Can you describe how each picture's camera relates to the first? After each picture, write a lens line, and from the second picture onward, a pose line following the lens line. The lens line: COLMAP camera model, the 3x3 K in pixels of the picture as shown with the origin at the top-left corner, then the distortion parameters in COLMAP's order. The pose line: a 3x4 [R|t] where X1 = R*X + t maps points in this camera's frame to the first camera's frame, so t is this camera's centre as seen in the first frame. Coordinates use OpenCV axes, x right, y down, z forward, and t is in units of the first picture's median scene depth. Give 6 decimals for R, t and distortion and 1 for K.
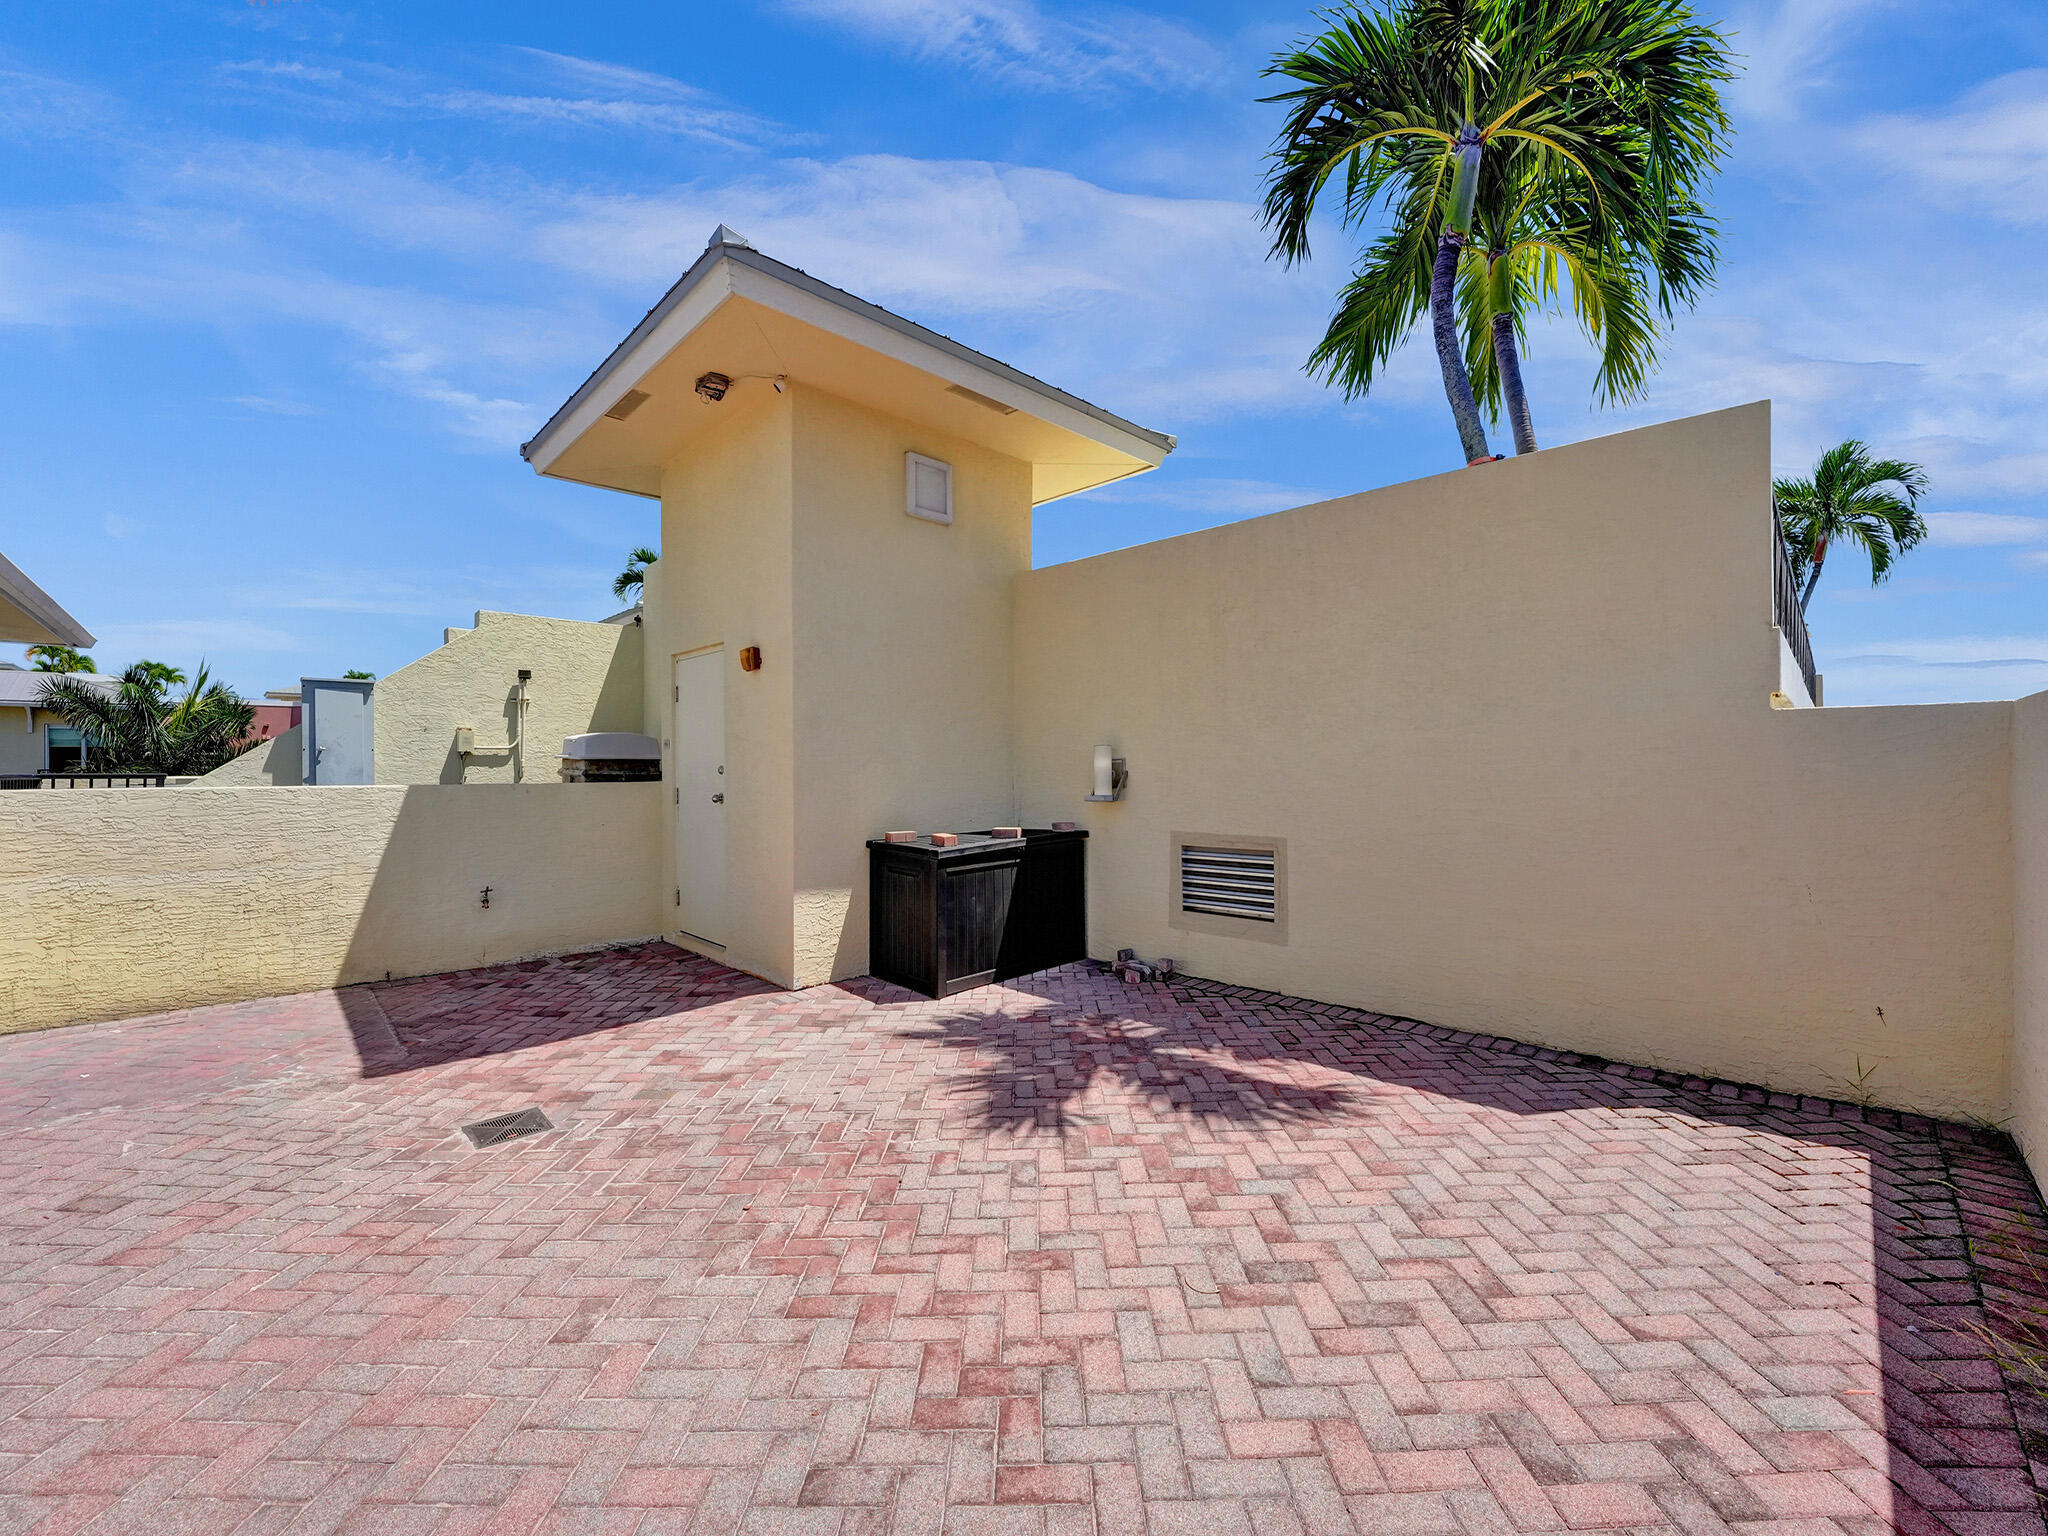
lens RADIAL K [[827.6, 0, 1025.5], [0, 827.6, 761.6], [0, 0, 1]] dist [-0.019055, -0.000147]
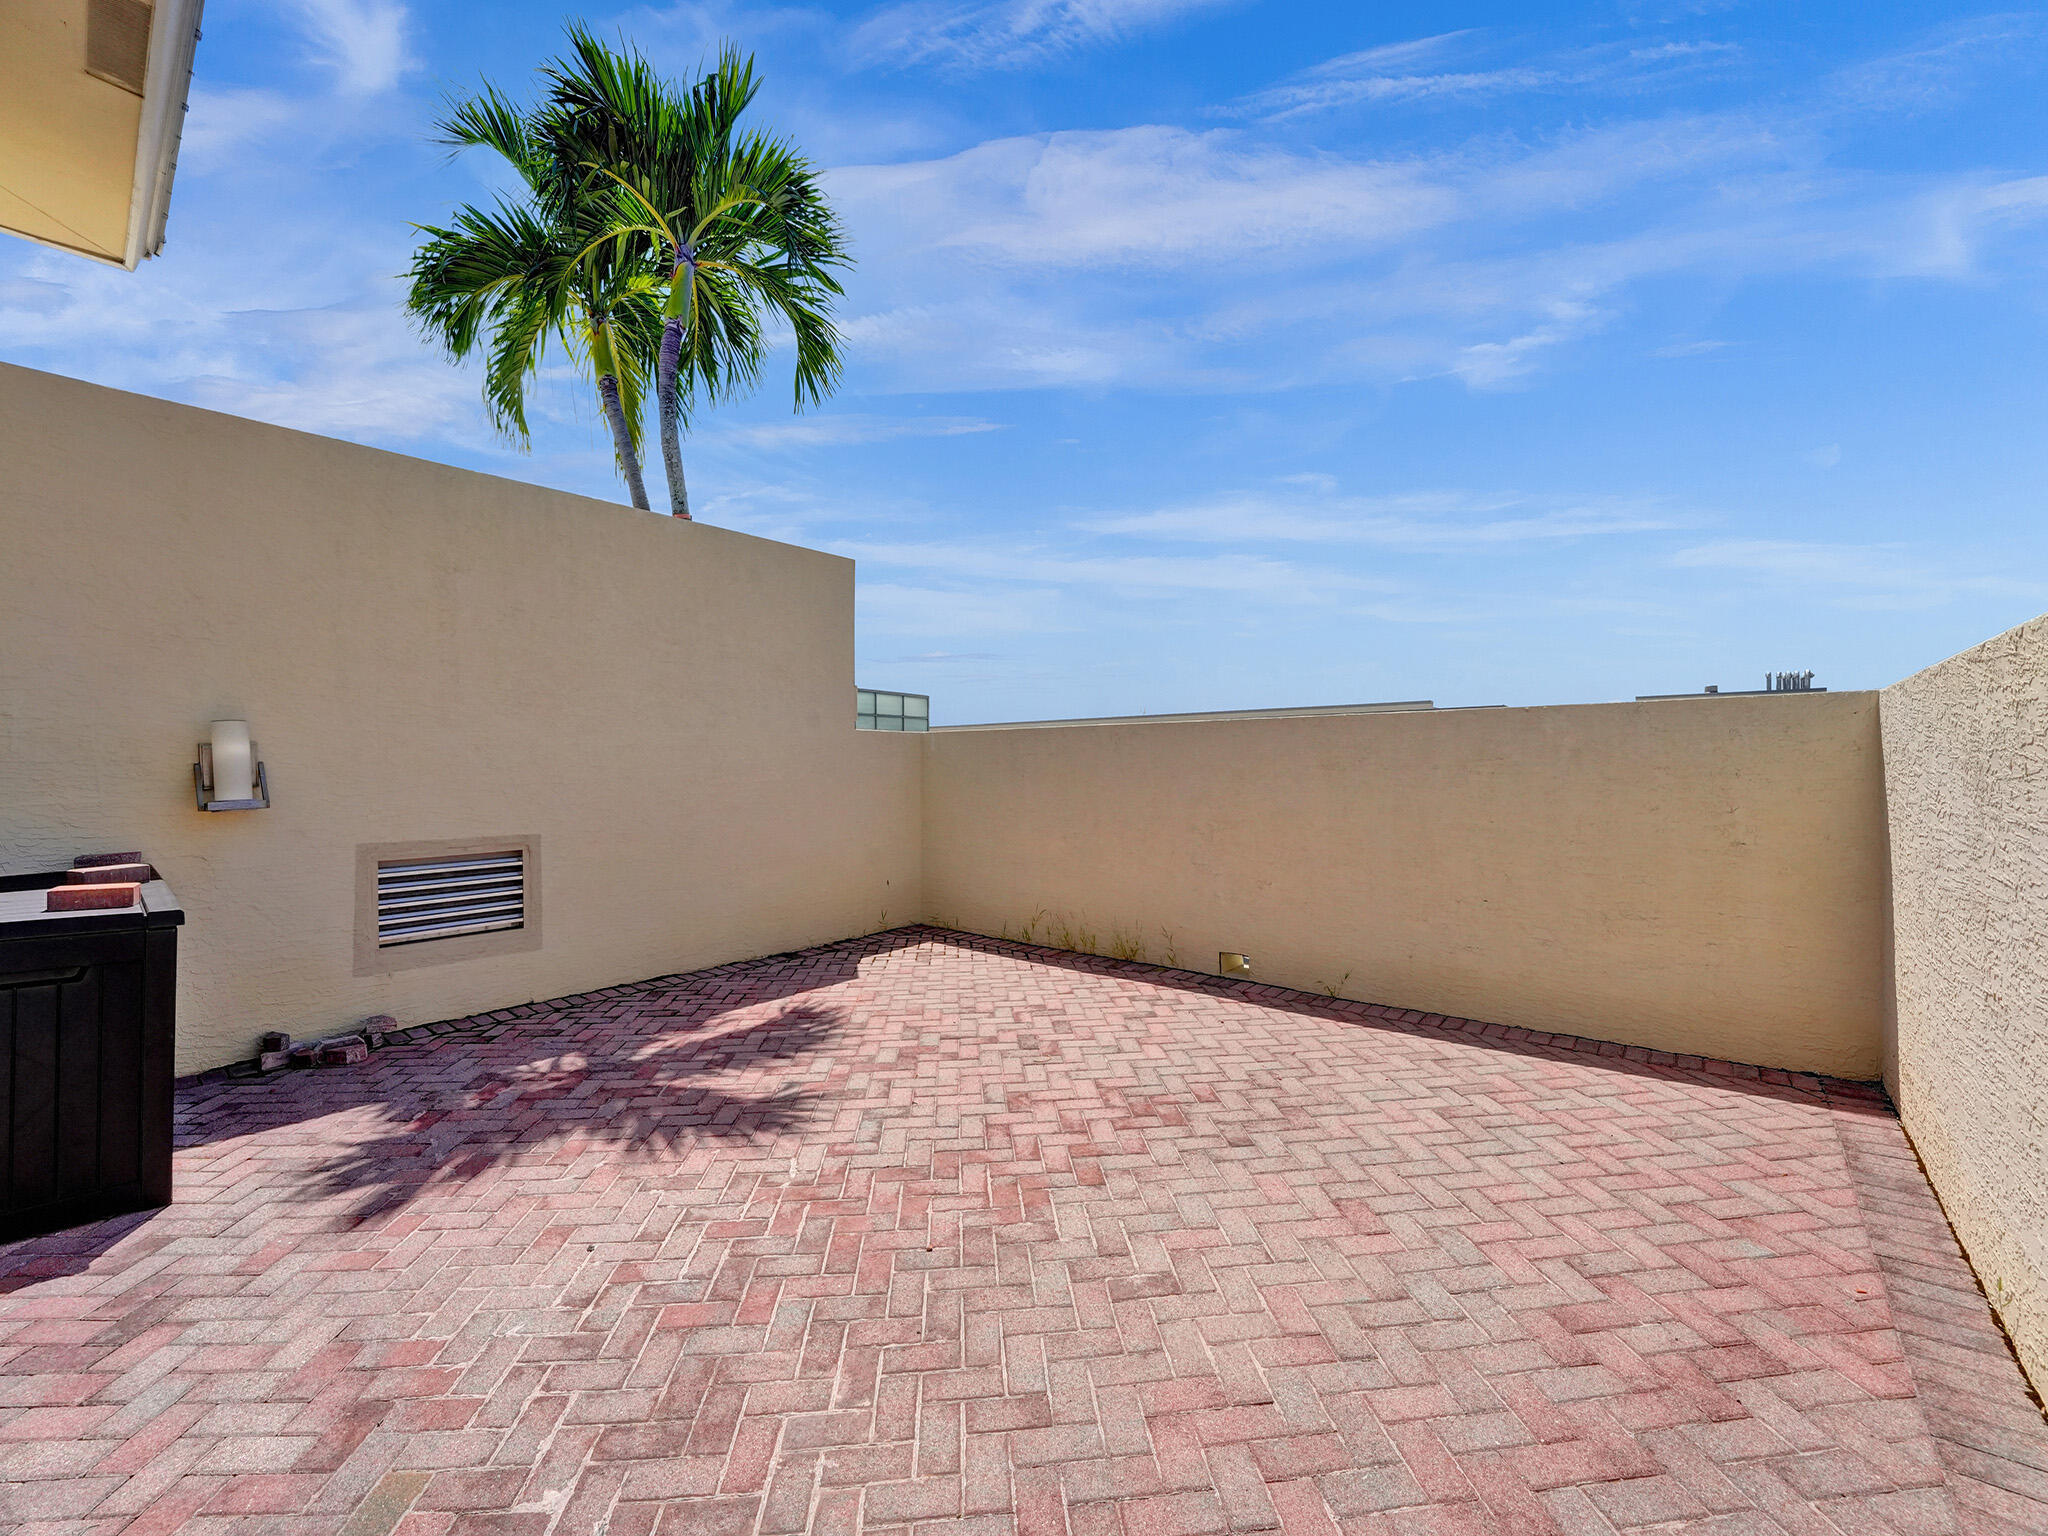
lens RADIAL K [[827.6, 0, 1025.5], [0, 827.6, 761.6], [0, 0, 1]] dist [-0.019055, -0.000147]
pose [[-0.091560, 0.016572, 0.995662, -0.962168], [-0.001408, 0.999858, -0.016771, 0.036030], [-0.995799, -0.002938, -0.091524, 0.774282]]
